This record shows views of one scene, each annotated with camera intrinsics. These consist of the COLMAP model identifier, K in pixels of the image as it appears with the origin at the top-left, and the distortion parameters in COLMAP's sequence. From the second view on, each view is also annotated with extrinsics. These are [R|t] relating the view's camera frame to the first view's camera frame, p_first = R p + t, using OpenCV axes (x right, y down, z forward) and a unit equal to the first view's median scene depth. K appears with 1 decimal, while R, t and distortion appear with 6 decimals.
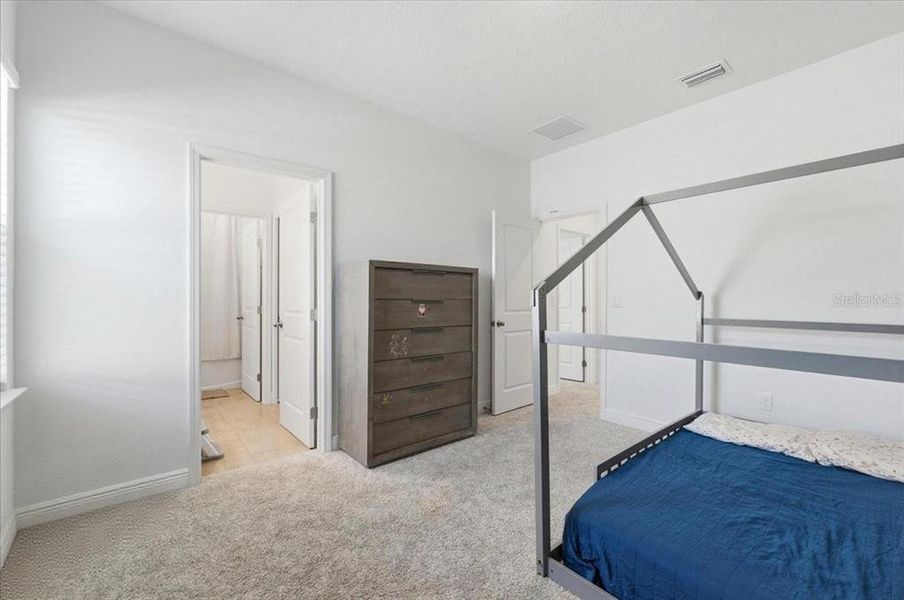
lens RADIAL K [[383.8, 0, 452.0], [0, 383.8, 300.0], [0, 0, 1]] dist [0.001135, 0.000174]
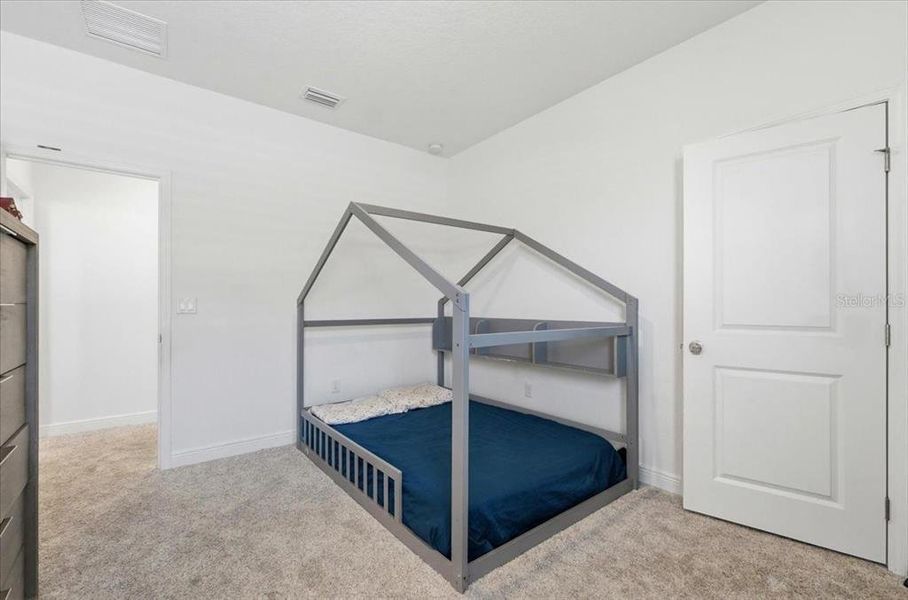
lens RADIAL K [[389.6, 0, 454.0], [0, 389.6, 300.0], [0, 0, 1]] dist [0.000239, 0.000117]
pose [[0.026355, 0.007703, 0.999623, -0.516120], [0.000121, 0.999970, -0.007709, -0.001289], [-0.999653, 0.000324, 0.026353, 0.694487]]
